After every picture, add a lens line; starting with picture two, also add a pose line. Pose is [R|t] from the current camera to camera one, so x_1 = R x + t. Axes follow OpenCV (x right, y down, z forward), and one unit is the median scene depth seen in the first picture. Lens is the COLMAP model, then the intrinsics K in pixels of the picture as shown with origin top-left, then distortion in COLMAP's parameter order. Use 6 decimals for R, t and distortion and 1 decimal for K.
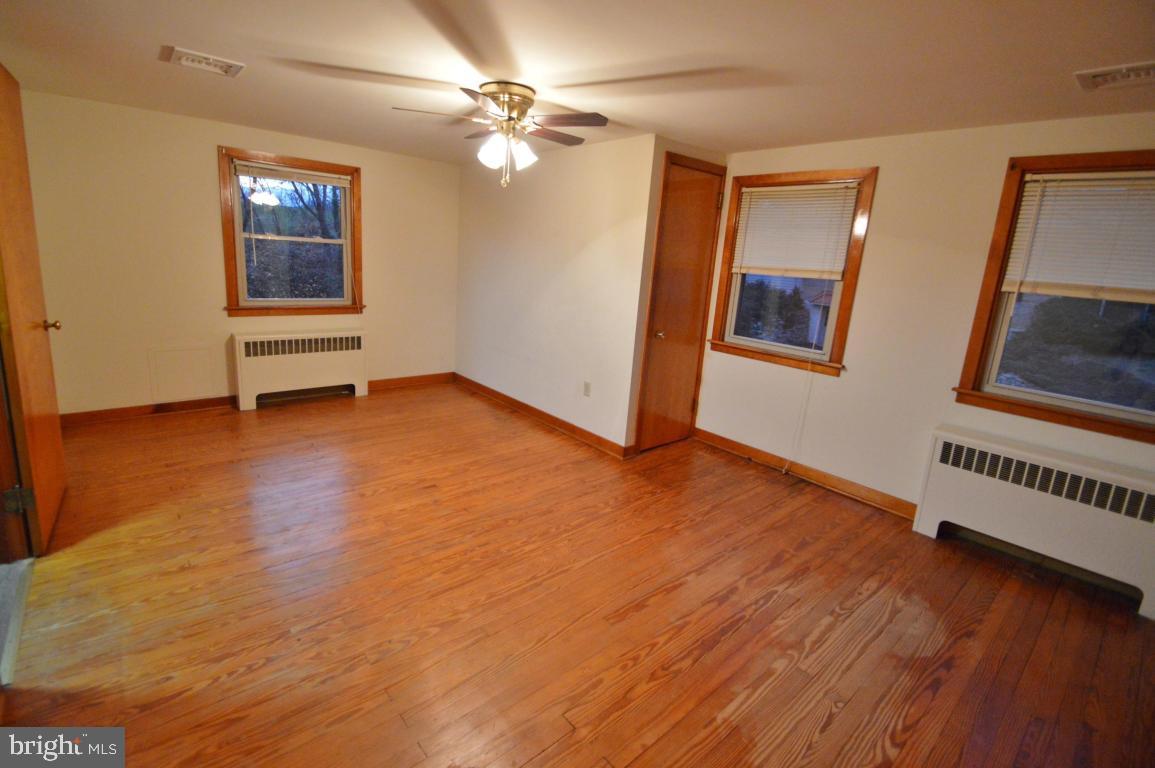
lens RADIAL K [[520.5, 0, 565.4], [0, 520.5, 358.2], [0, 0, 1]] dist [0.023623, -0.000304]
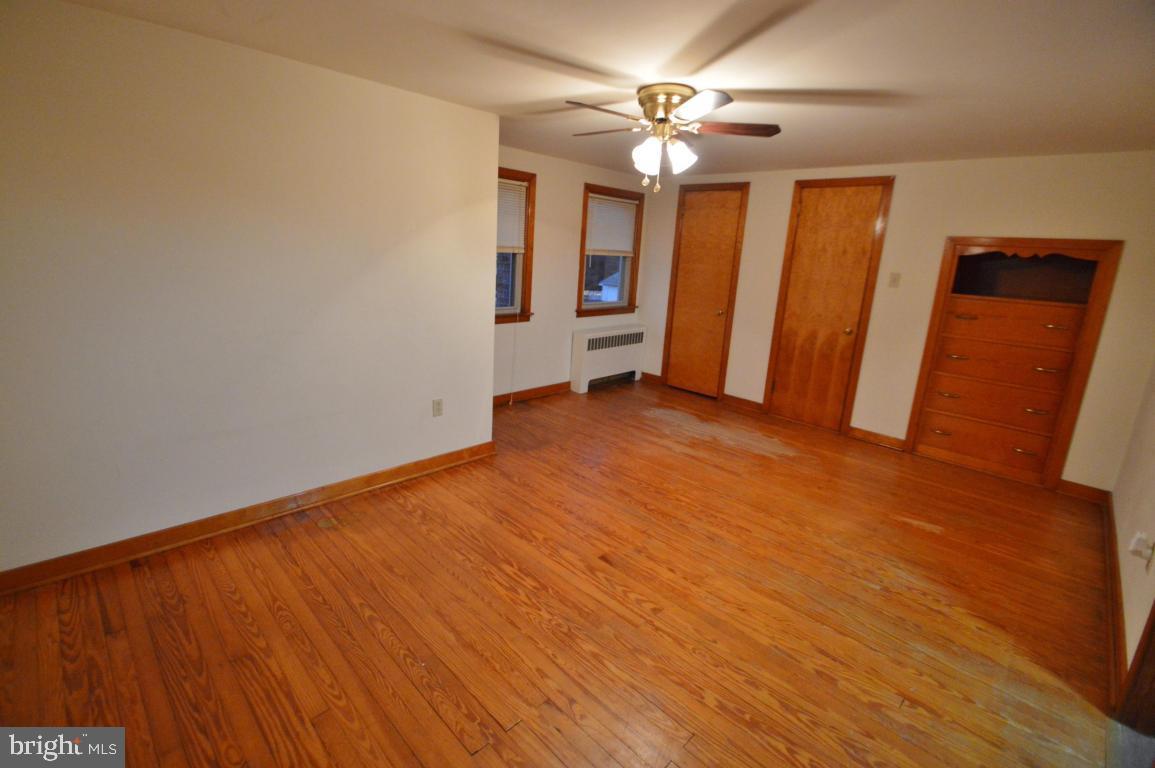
lens RADIAL K [[520.5, 0, 565.4], [0, 520.5, 358.2], [0, 0, 1]] dist [0.023623, -0.000304]
pose [[-0.070915, -0.279102, 0.957639, -1.072765], [0.136196, 0.948356, 0.286482, -0.321780], [-0.988141, 0.150742, -0.029240, 1.201469]]
